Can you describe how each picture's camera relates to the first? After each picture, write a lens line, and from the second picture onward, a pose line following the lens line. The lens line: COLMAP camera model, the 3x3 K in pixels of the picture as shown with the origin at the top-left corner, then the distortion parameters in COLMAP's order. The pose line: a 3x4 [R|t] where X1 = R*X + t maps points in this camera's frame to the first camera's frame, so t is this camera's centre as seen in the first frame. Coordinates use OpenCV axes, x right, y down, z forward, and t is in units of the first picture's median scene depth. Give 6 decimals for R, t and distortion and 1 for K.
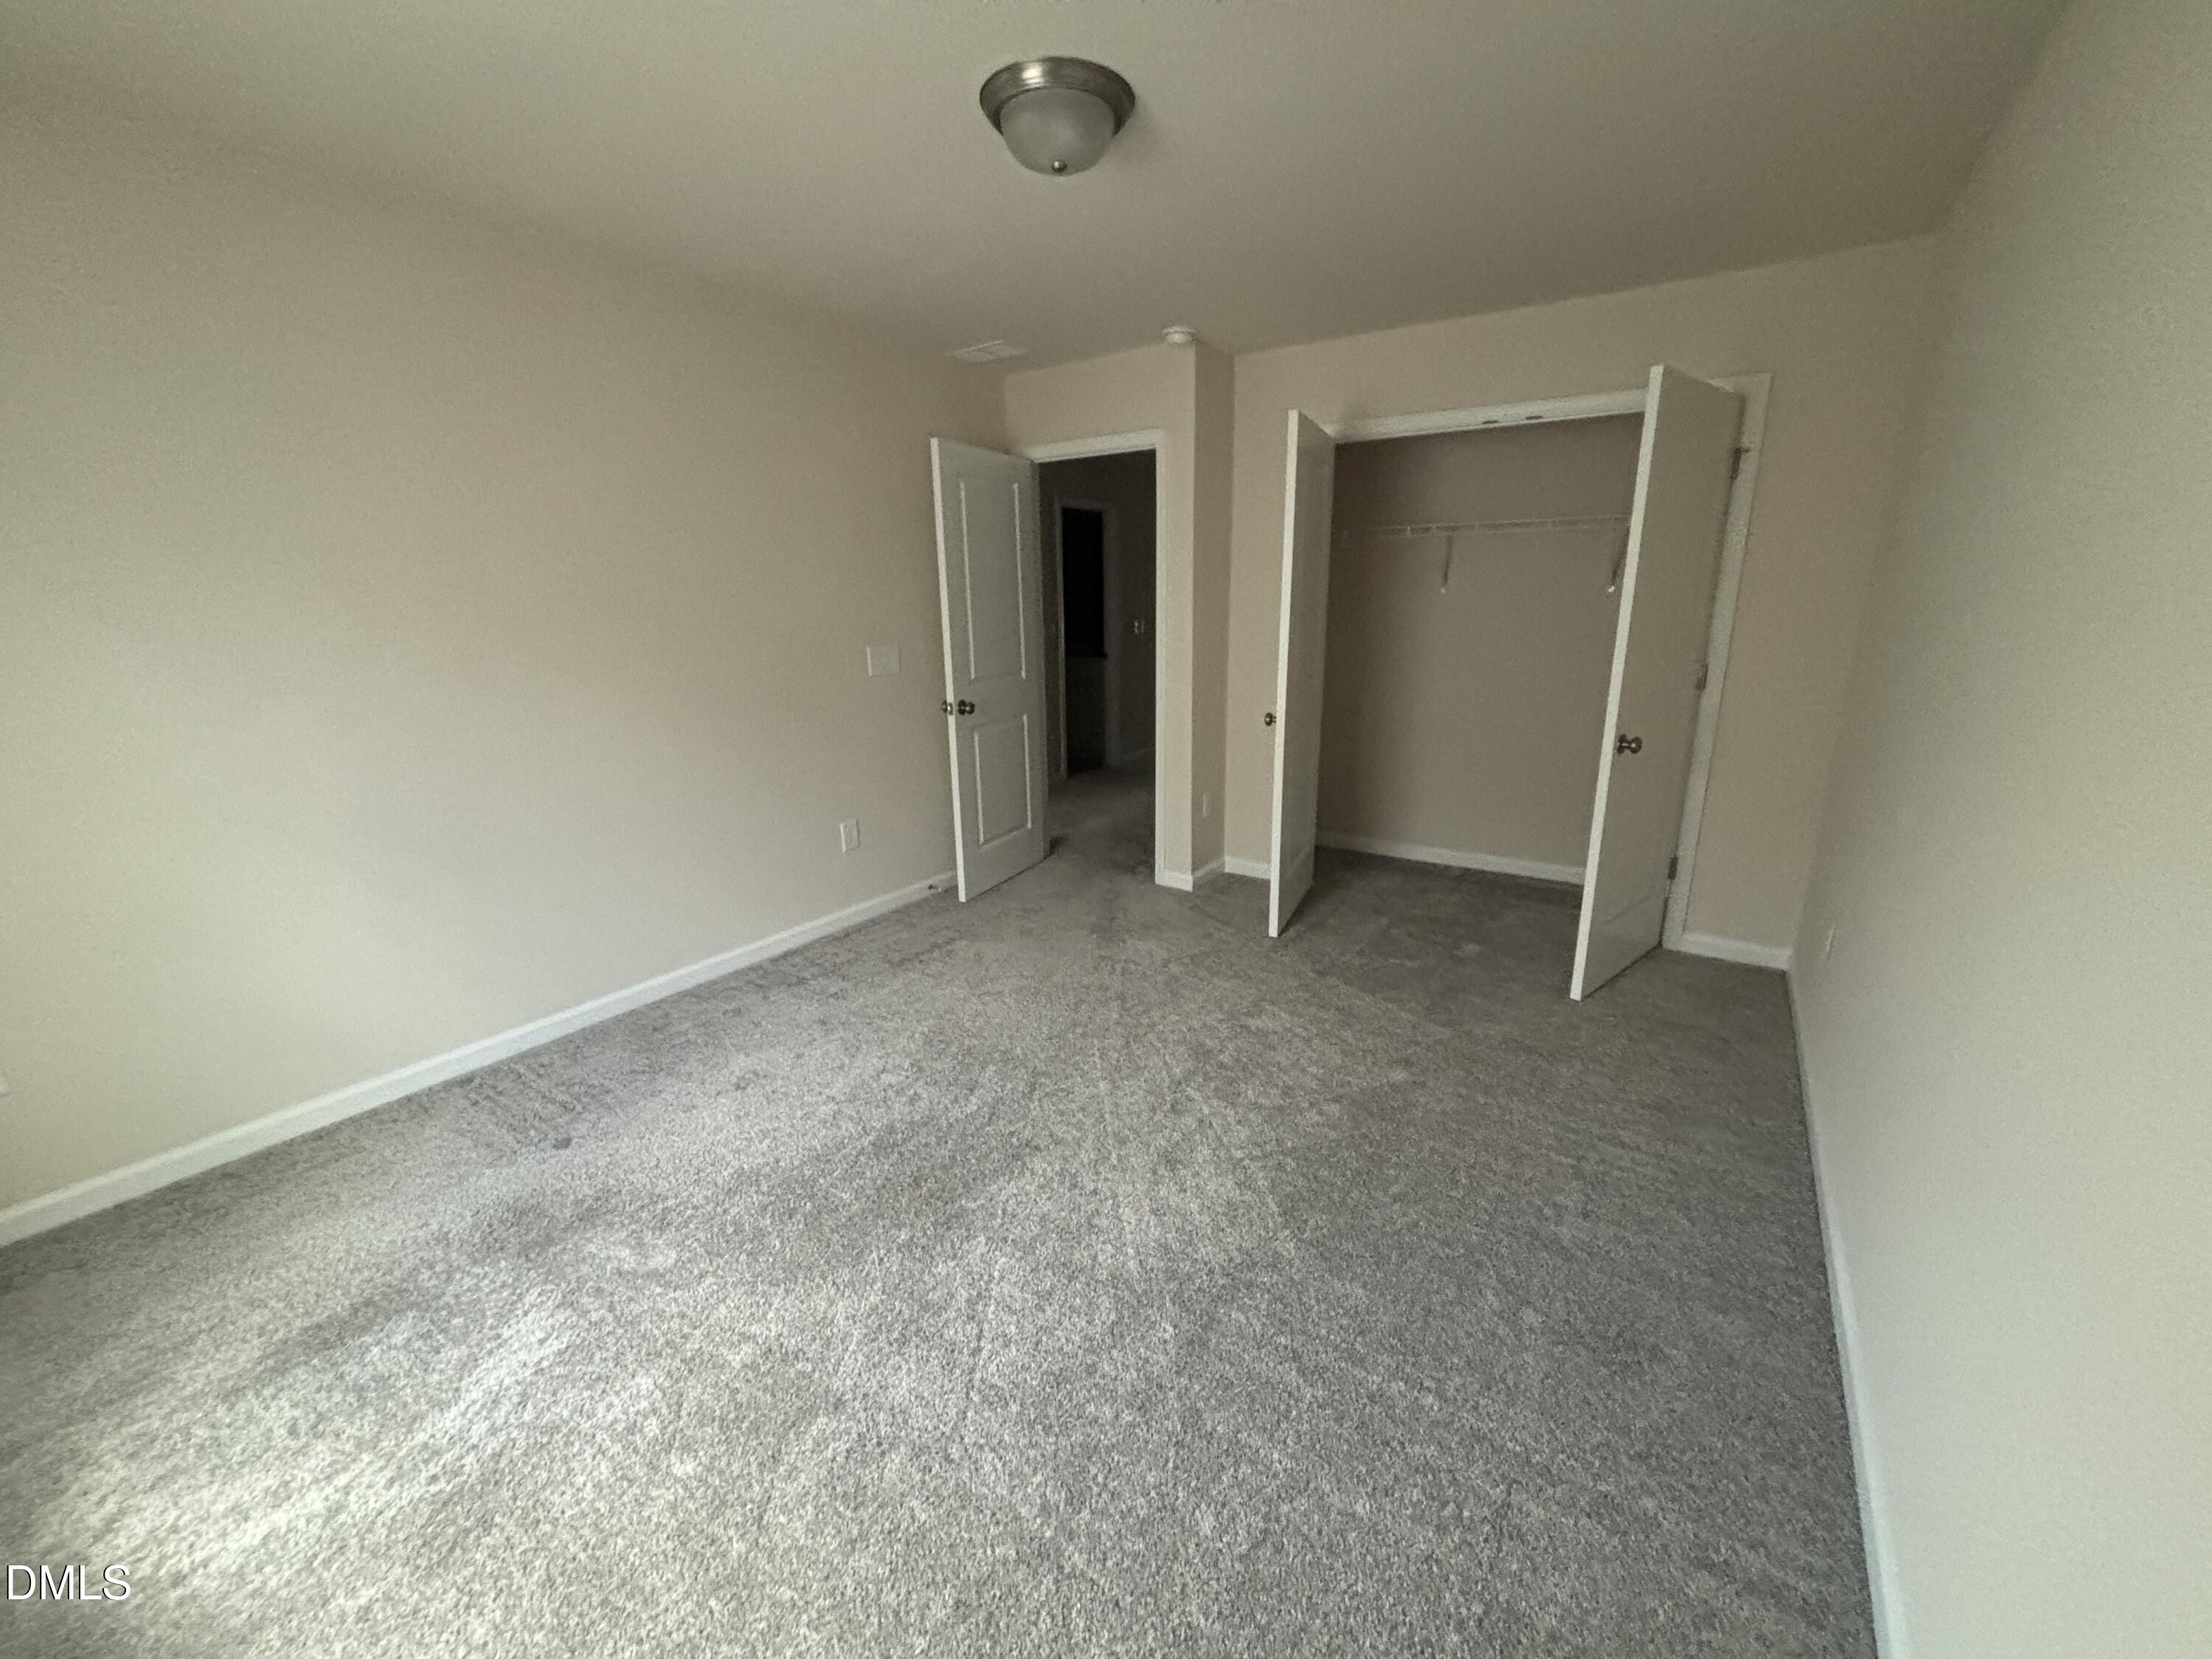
lens RADIAL K [[891.2, 0, 1125.0], [0, 891.2, 837.5], [0, 0, 1]] dist [0.000198, 0.001429]
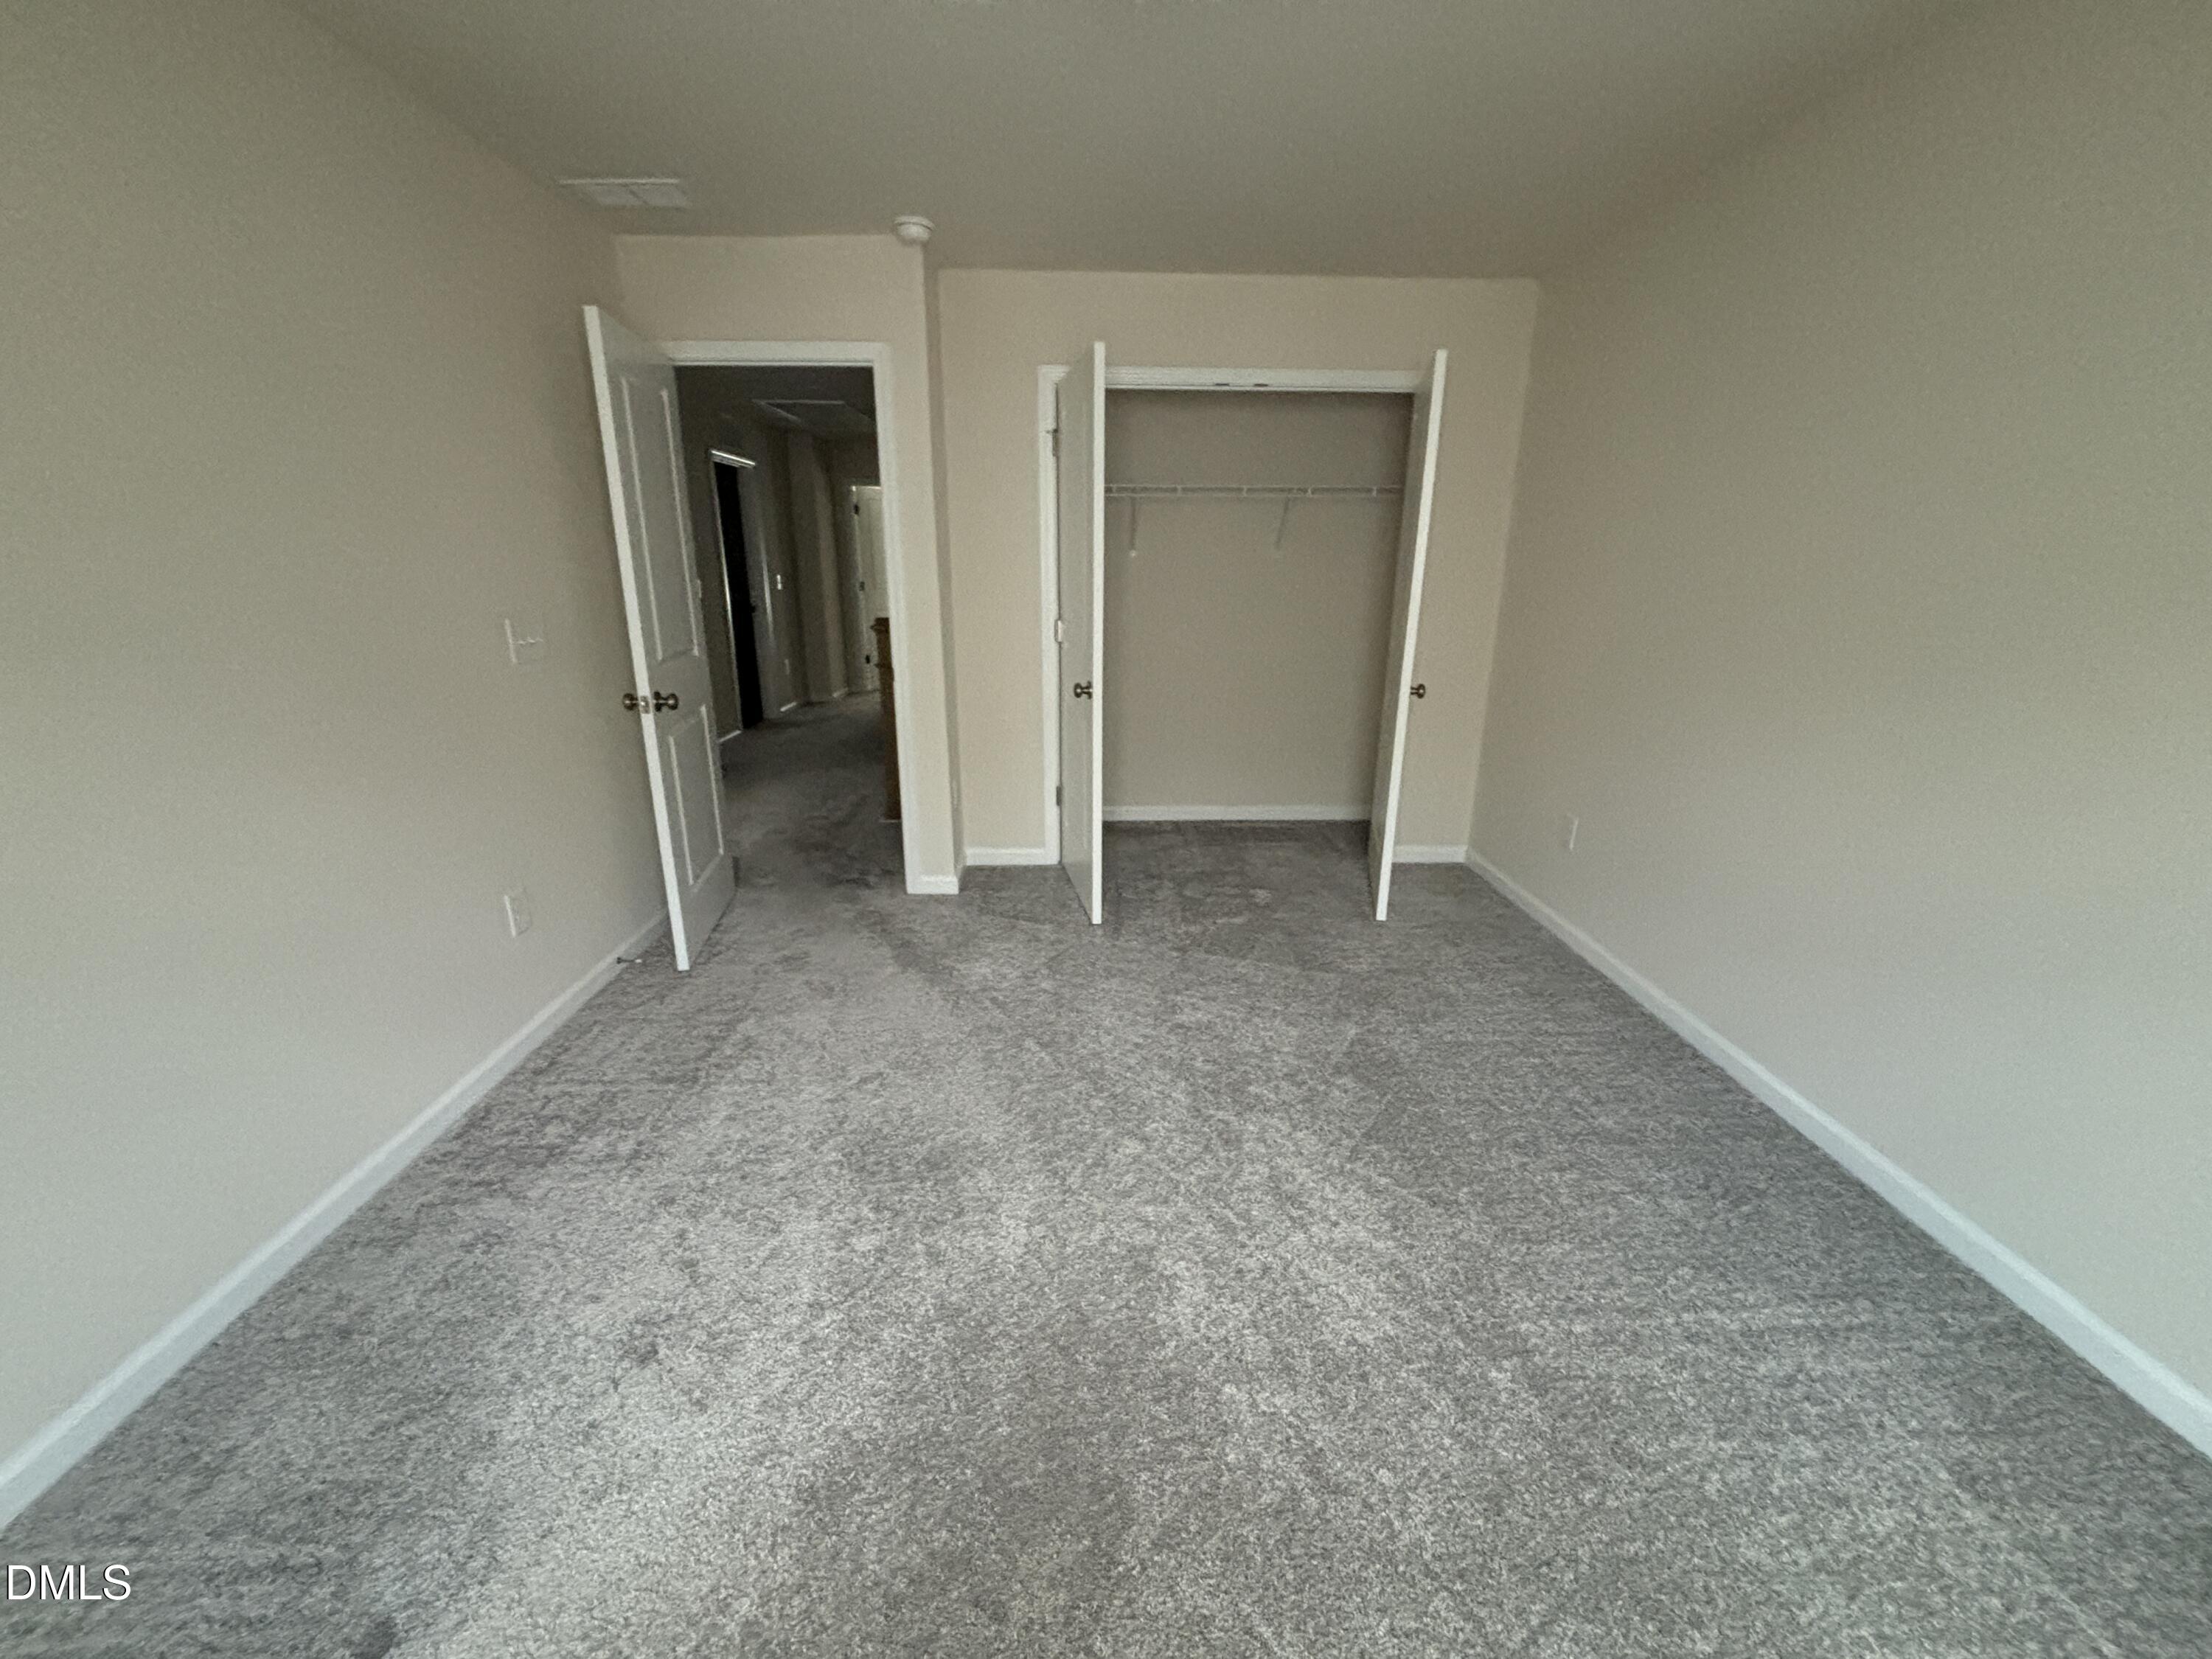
lens RADIAL K [[891.2, 0, 1107.2], [0, 891.2, 826.7], [0, 0, 1]] dist [0.000198, 0.001429]
pose [[0.814156, -0.152632, 0.560227, -0.314197], [0.137381, 0.988074, 0.069548, -0.049014], [-0.564160, 0.020342, 0.825415, 0.219036]]
